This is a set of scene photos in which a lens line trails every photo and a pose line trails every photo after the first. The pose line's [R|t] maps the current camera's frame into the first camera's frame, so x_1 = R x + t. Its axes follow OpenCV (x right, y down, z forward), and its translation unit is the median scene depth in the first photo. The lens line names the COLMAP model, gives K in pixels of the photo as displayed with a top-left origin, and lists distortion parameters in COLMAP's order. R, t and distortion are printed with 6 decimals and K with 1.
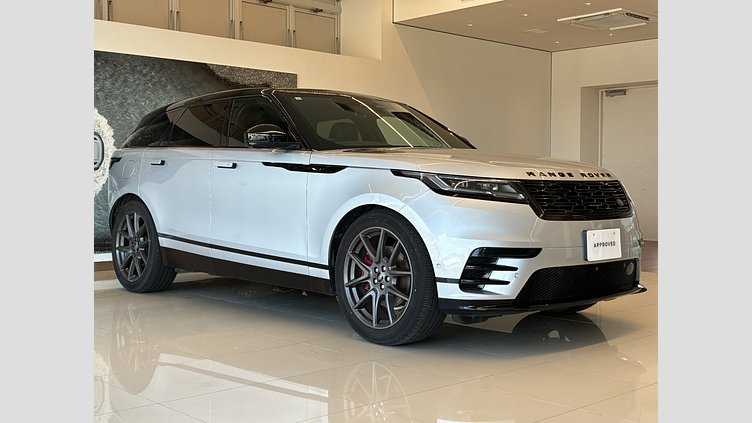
lens RADIAL K [[942.0, 0, 376.1], [0, 942.0, 212.1], [0, 0, 1]] dist [0.003774, 0.000000]
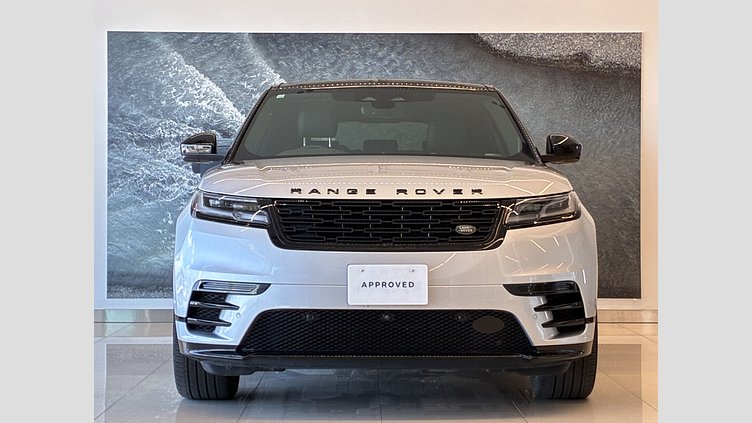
lens RADIAL K [[2133.4, 0, 378.7], [0, 2133.4, 216.6], [0, 0, 1]] dist [0.313191, 0.000000]
pose [[0.628620, -0.000771, -0.777712, 1.056296], [-0.021696, 0.999593, -0.018527, 0.008165], [0.777410, 0.028519, 0.628348, -0.044040]]
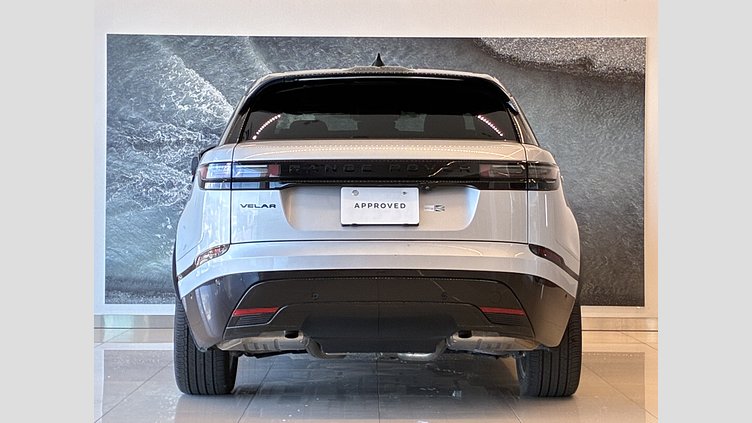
lens RADIAL K [[2172.1, 0, 375.8], [0, 2172.1, 206.1], [0, 0, 1]] dist [0.277905, 0.000000]
pose [[0.627365, -0.003488, -0.778717, 1.065746], [-0.026104, 0.999334, -0.025506, 0.007870], [0.778287, 0.036329, 0.626856, -0.052086]]
